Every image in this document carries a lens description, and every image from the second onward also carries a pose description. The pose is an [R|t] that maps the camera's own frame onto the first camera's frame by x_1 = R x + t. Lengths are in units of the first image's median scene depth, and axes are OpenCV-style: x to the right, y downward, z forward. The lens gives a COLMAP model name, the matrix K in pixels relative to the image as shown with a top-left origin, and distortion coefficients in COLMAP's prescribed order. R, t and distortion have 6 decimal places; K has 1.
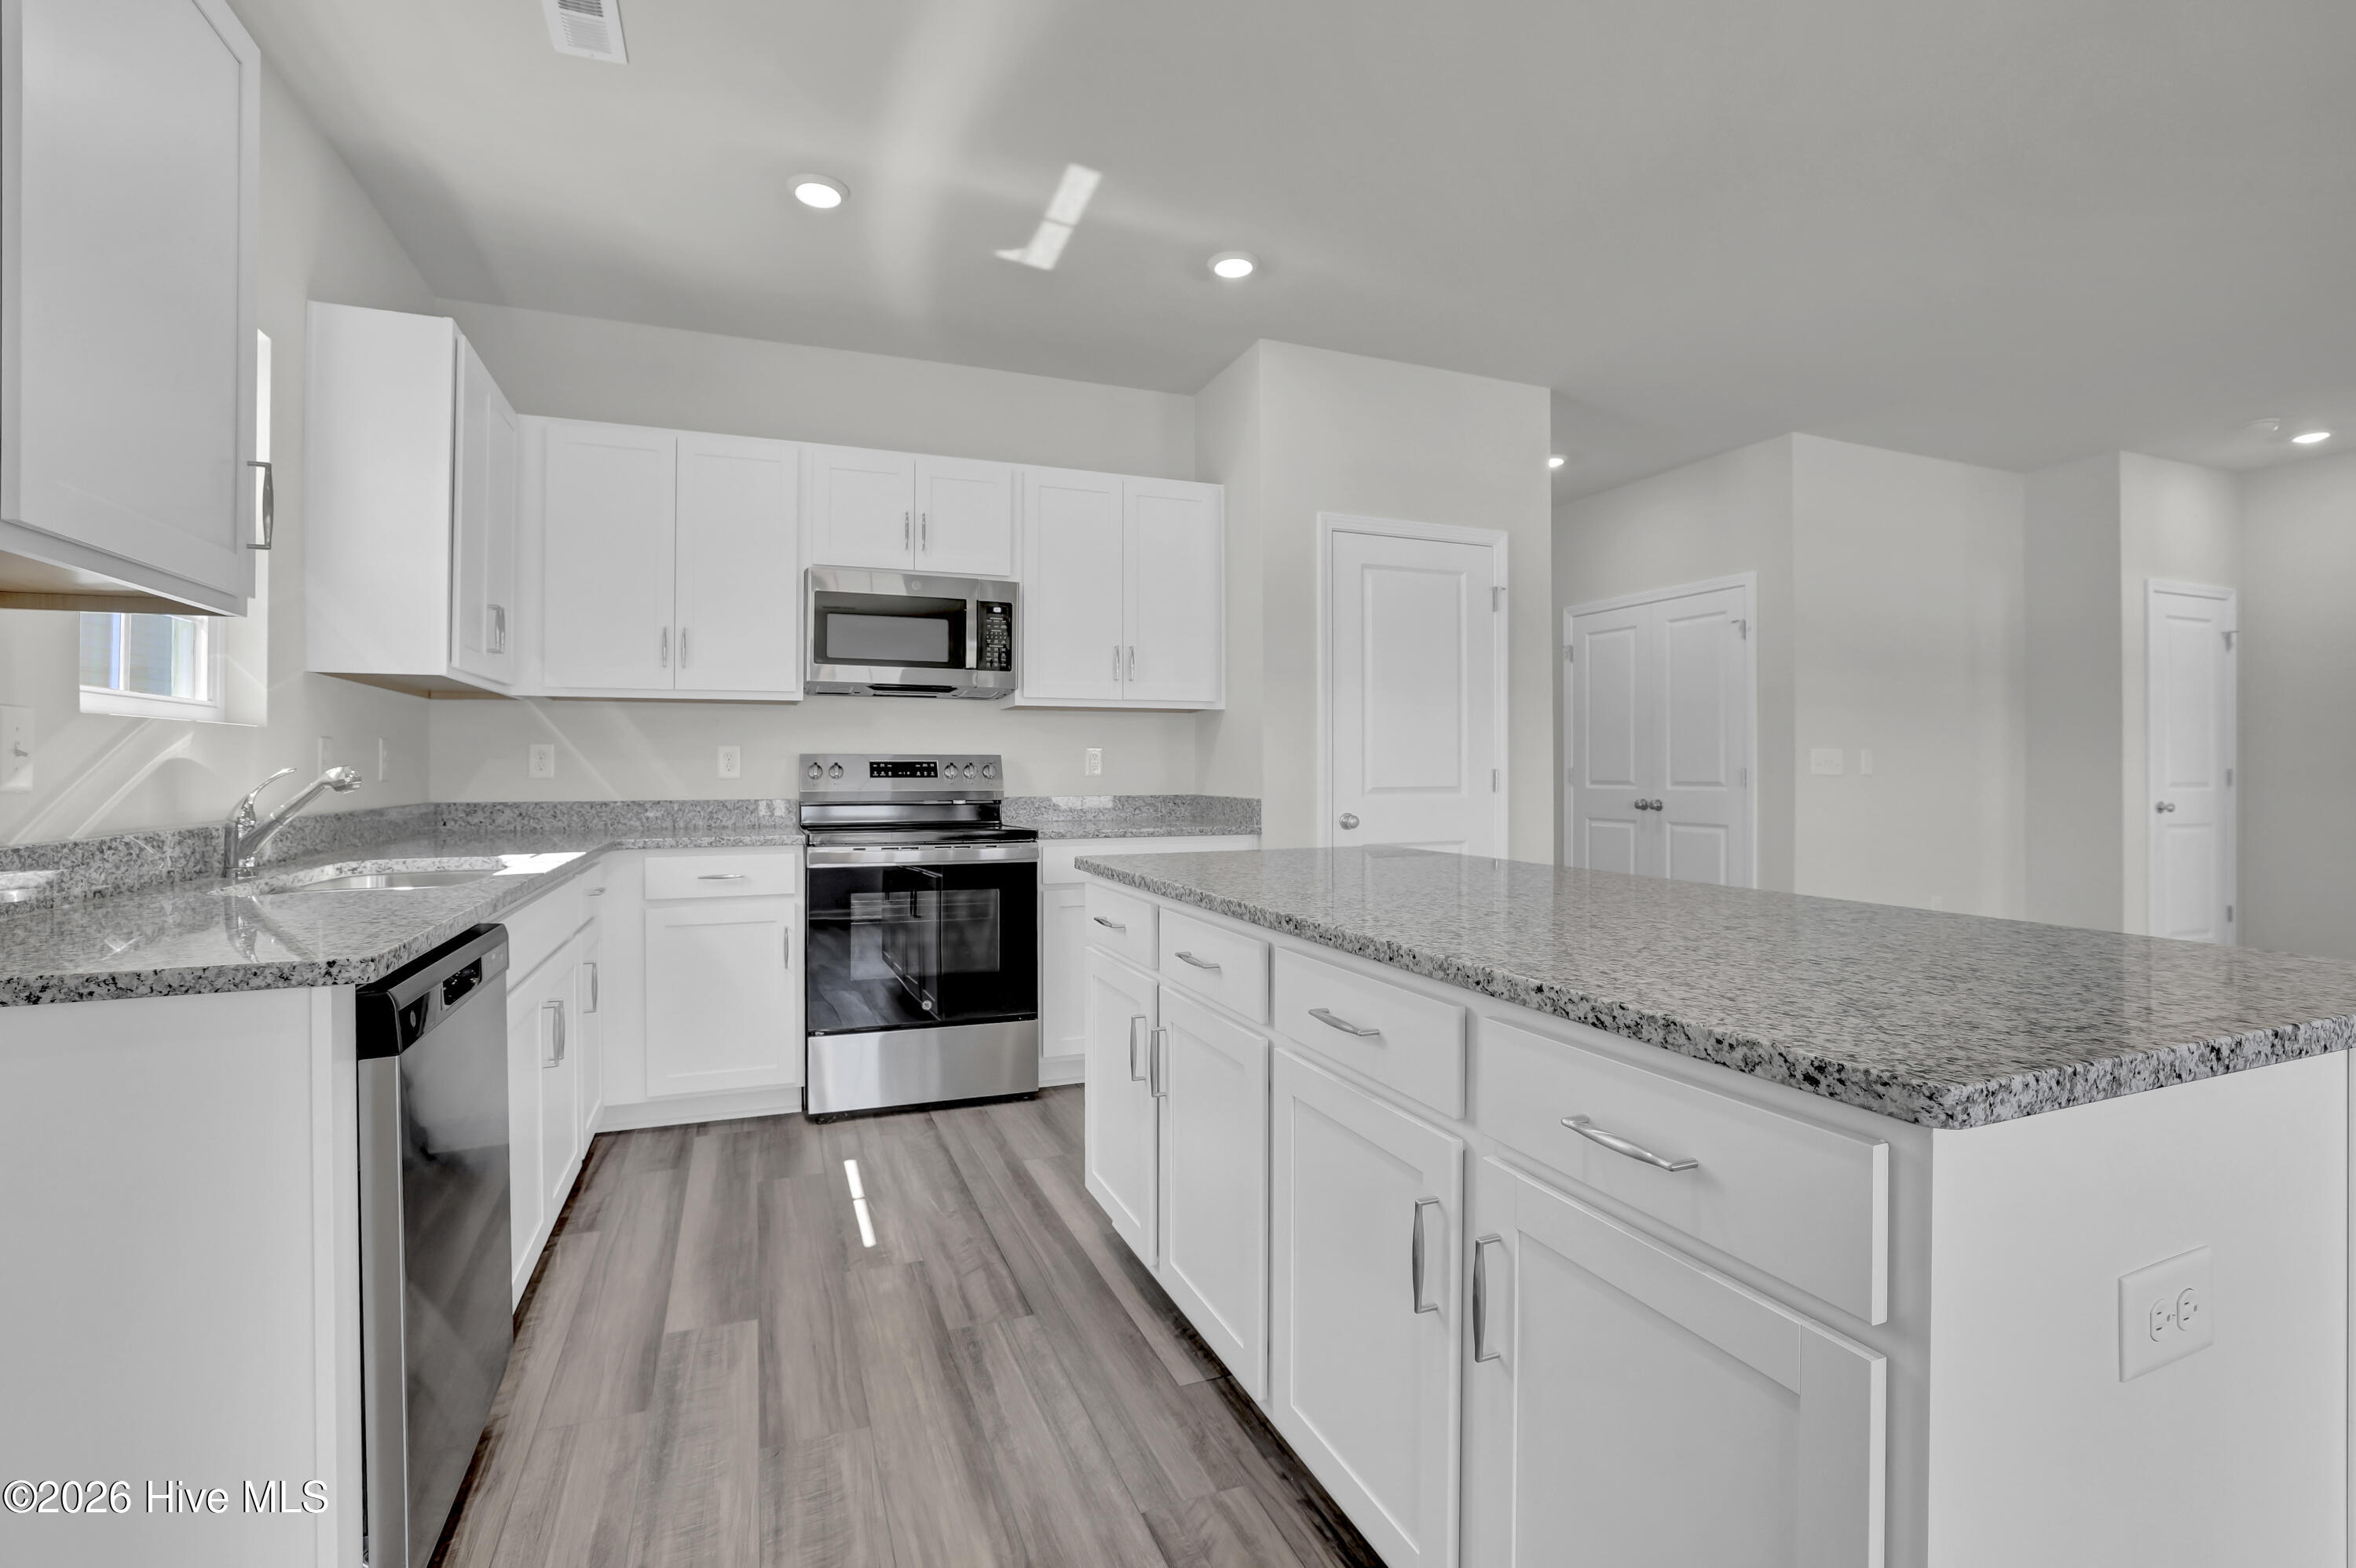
lens RADIAL K [[1045.3, 0, 1168.8], [0, 1045.3, 774.3], [0, 0, 1]] dist [-0.043982, 0.011396]
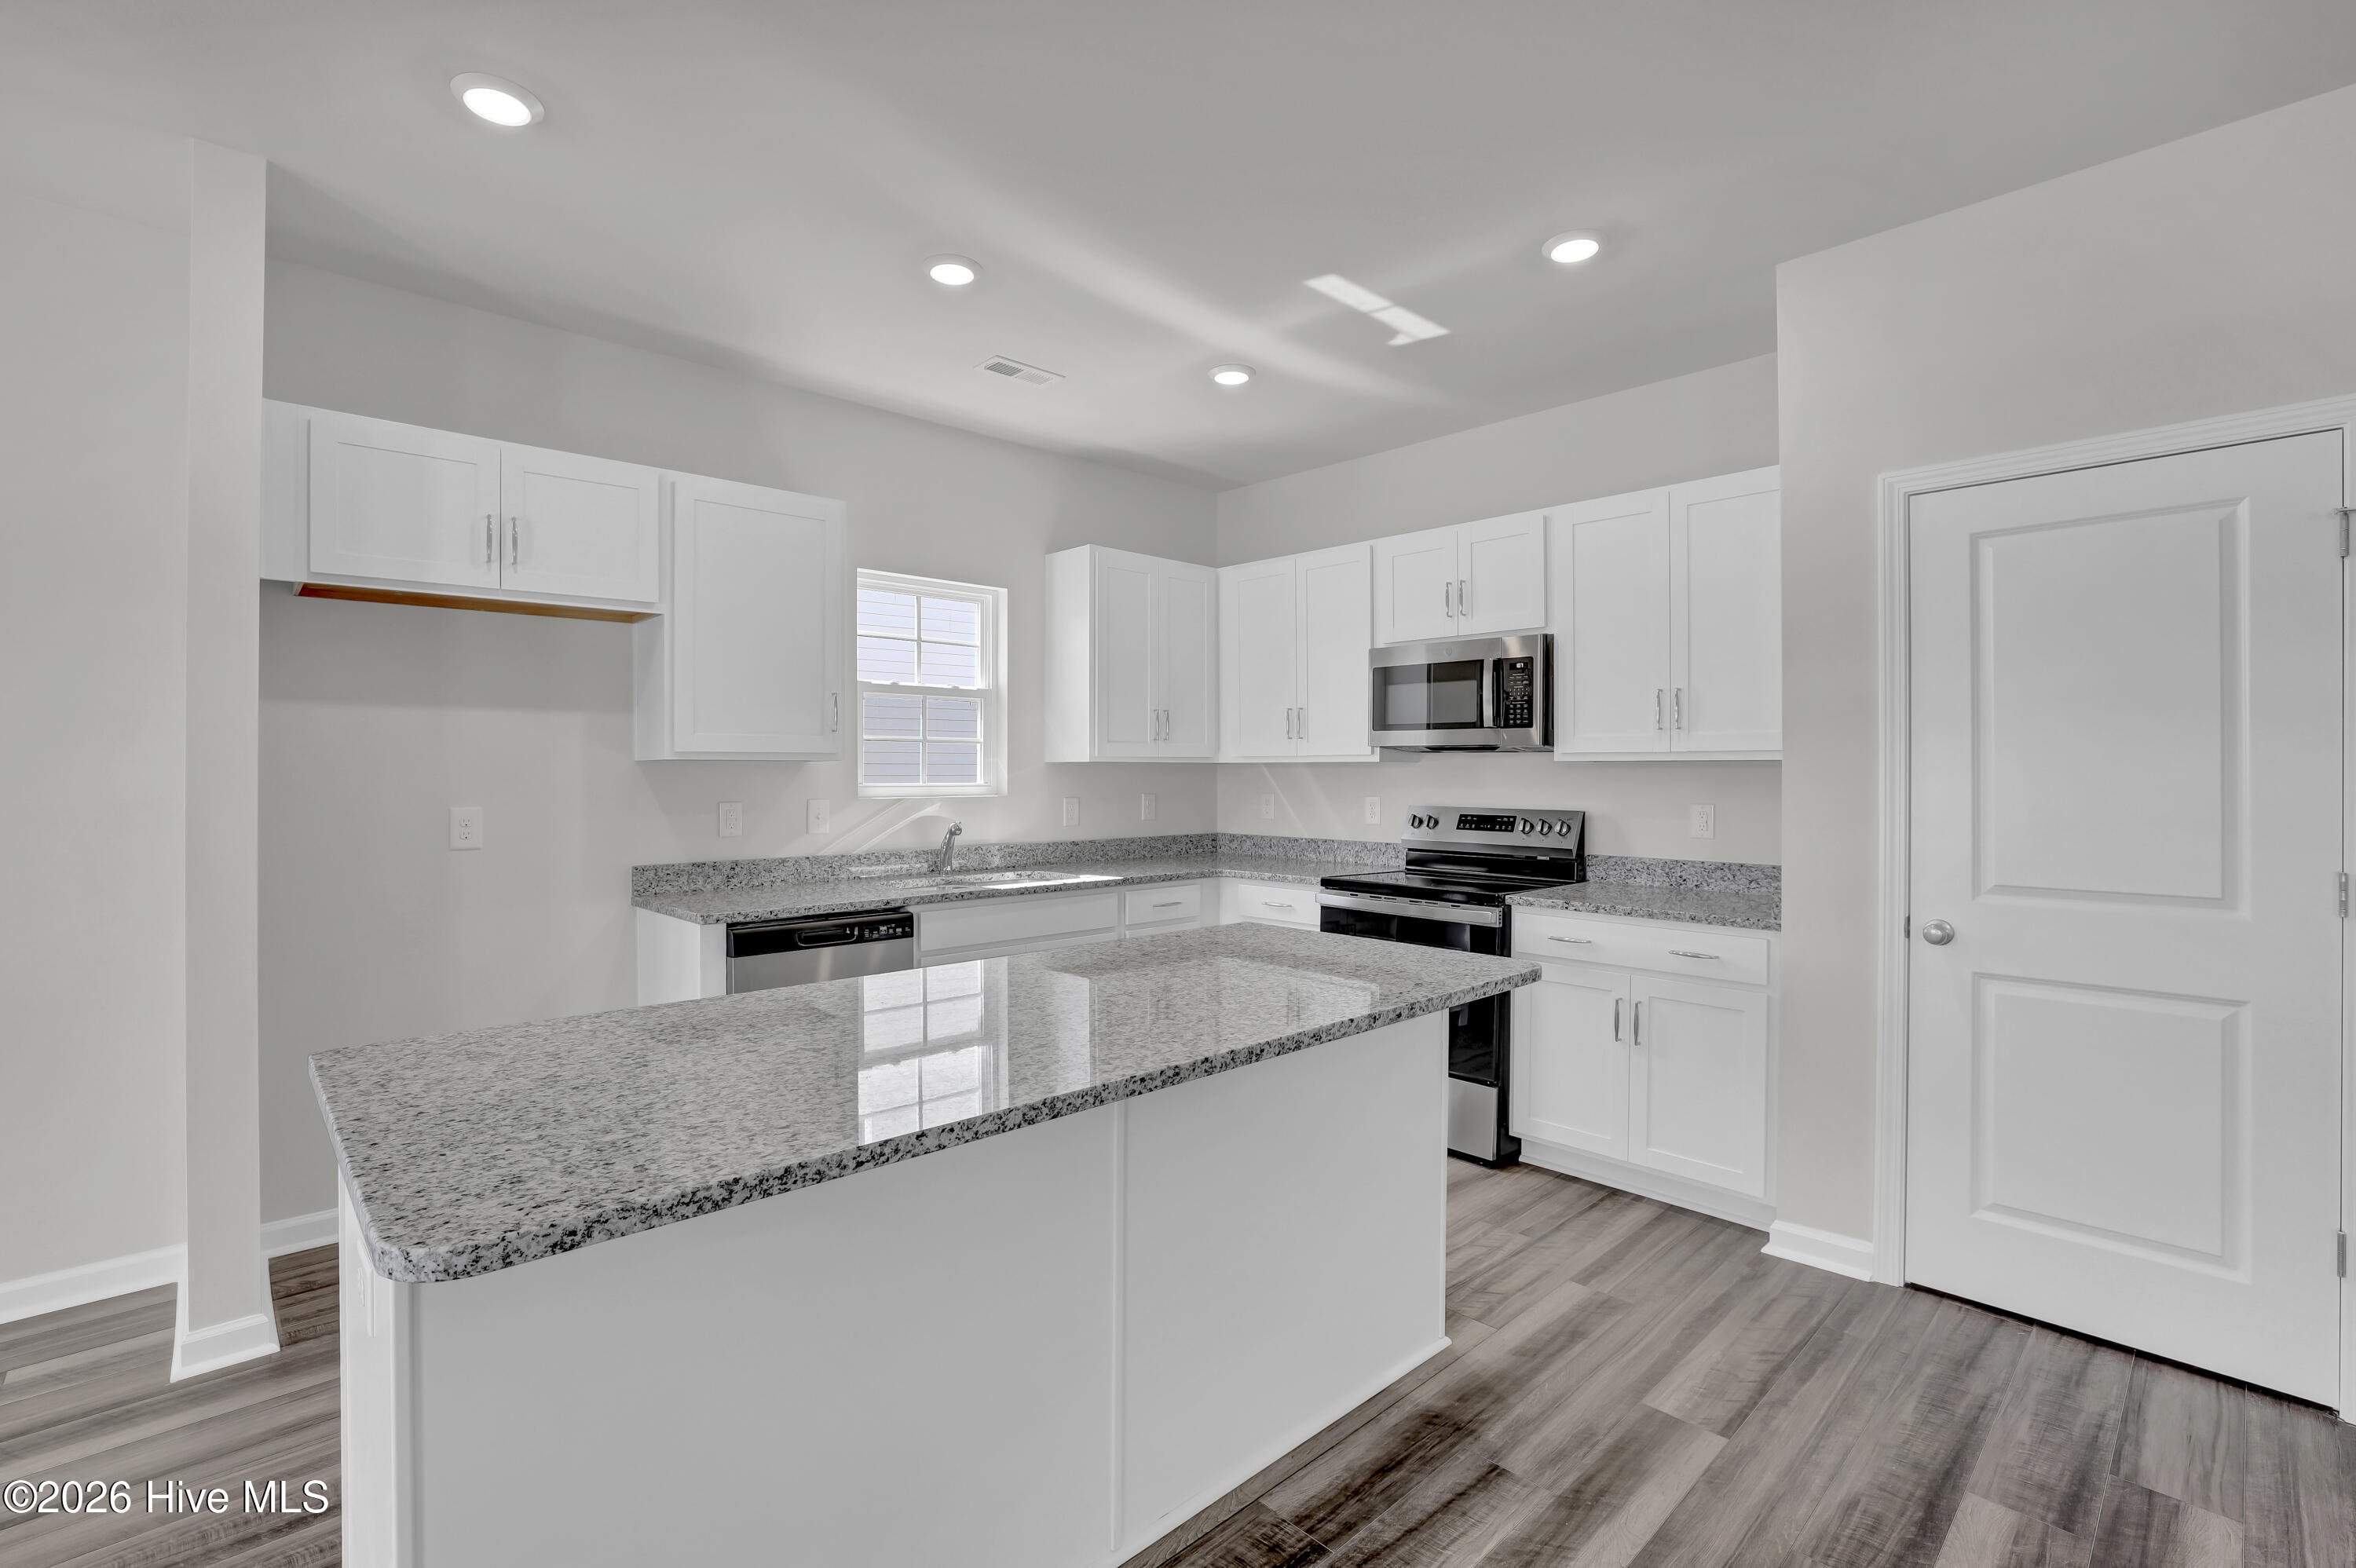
lens RADIAL K [[1045.3, 0, 1168.8], [0, 1045.3, 774.3], [0, 0, 1]] dist [-0.043982, 0.011396]
pose [[0.369038, 0.004557, -0.929403, 0.593527], [-0.006311, 0.999977, 0.002397, -0.053153], [0.929393, 0.004981, 0.369058, 0.321939]]
